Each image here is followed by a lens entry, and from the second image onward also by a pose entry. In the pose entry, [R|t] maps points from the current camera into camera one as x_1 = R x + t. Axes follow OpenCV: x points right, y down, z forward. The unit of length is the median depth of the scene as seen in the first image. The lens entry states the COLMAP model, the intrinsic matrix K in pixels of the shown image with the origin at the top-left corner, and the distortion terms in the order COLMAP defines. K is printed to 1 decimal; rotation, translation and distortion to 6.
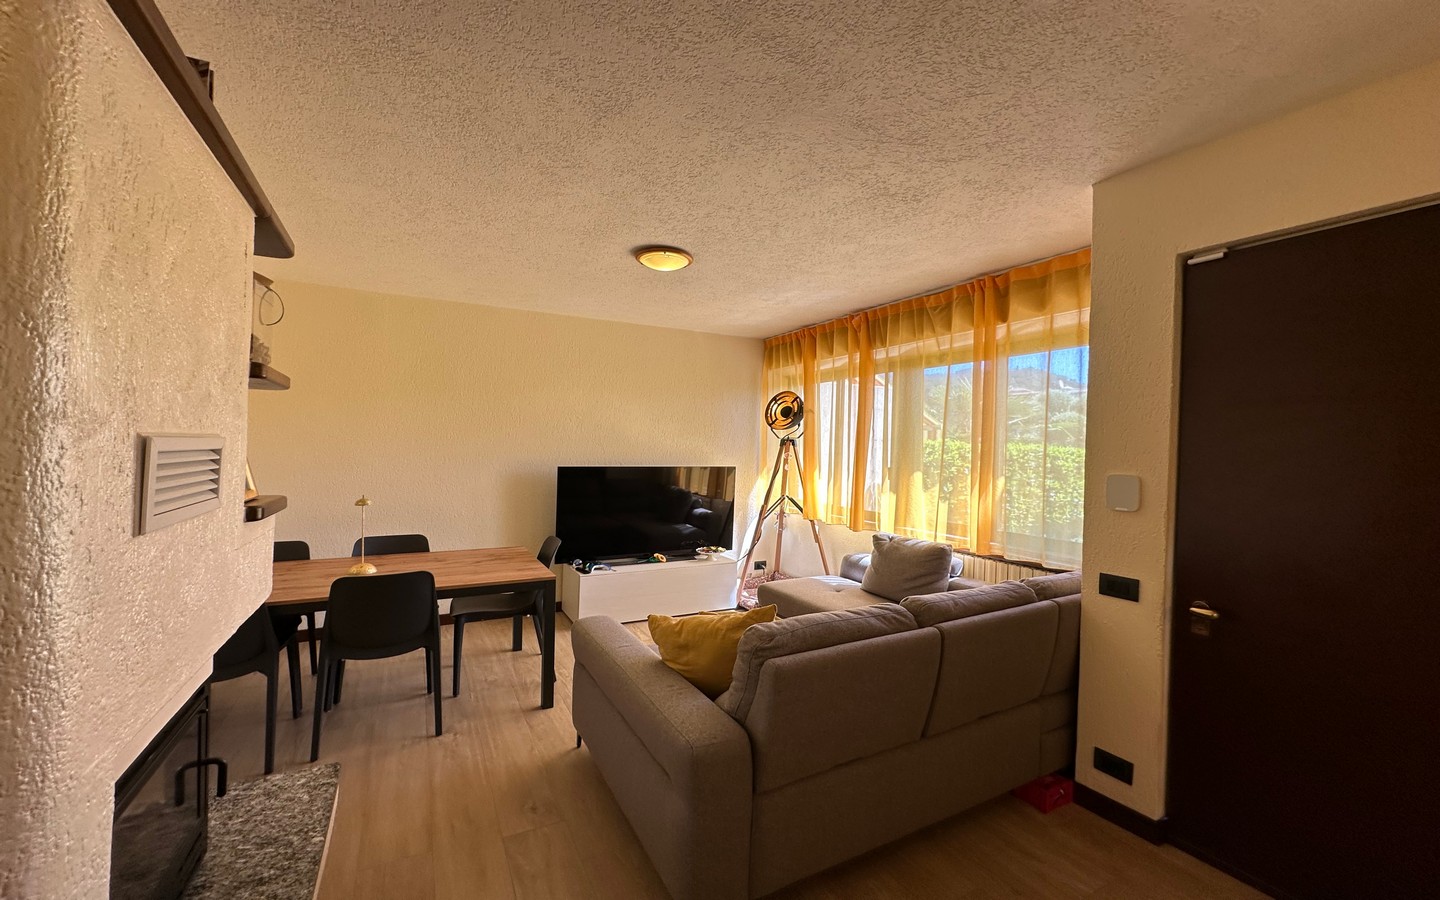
lens RADIAL K [[570.6, 0, 720.0], [0, 570.6, 450.0], [0, 0, 1]] dist [-0.000433, 0.000036]
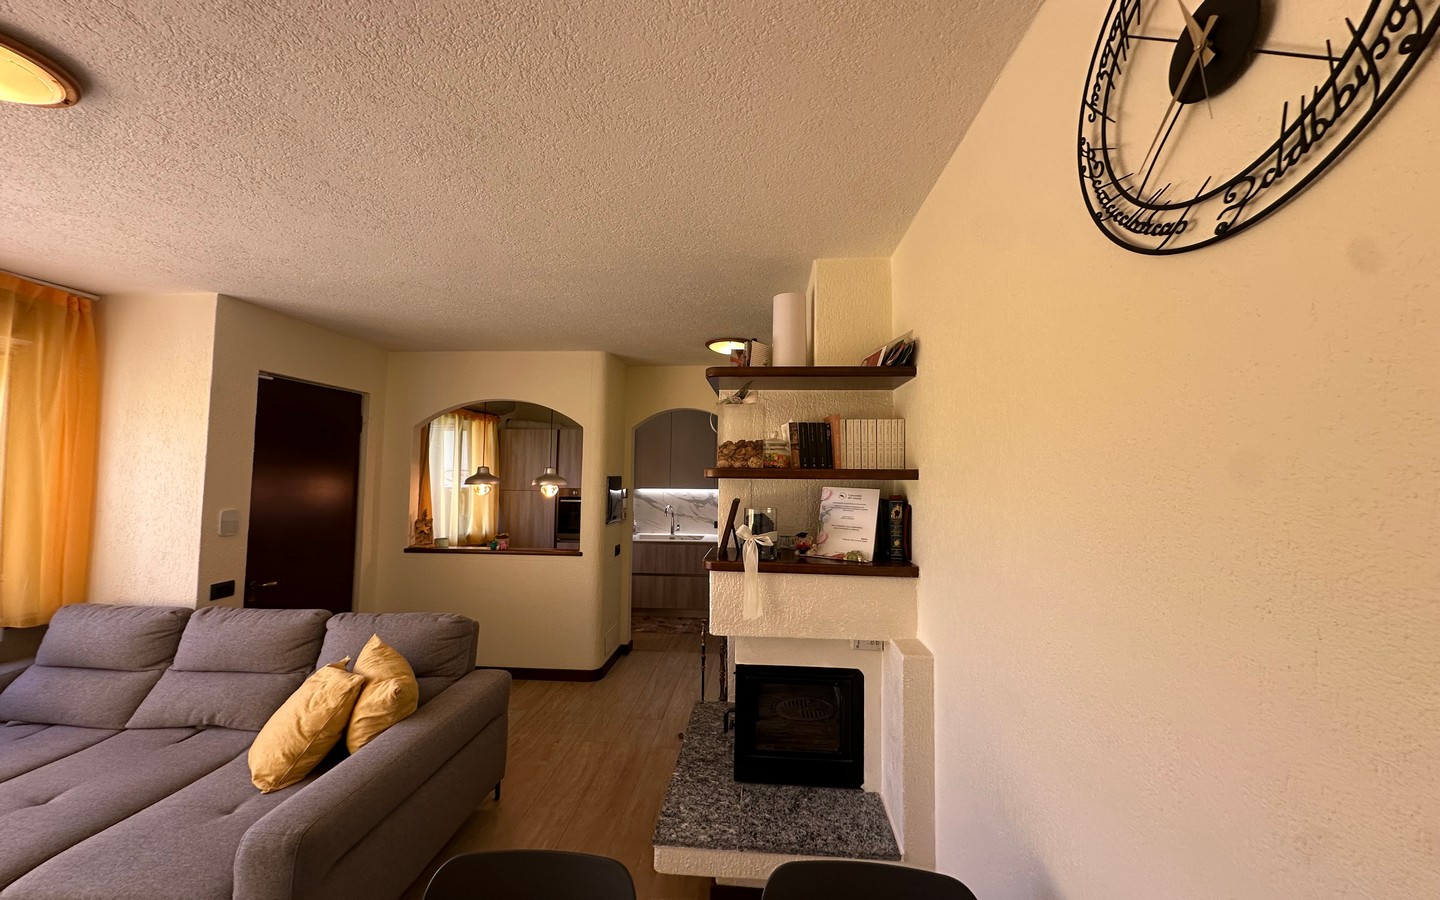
lens RADIAL K [[585.4, 0, 718.7], [0, 585.4, 441.7], [0, 0, 1]] dist [0.000195, 0.000162]
pose [[-0.838166, -0.001202, 0.545414, -0.627327], [-0.024403, 0.999079, -0.035299, -0.057875], [-0.544869, -0.042896, -0.837423, 0.867481]]
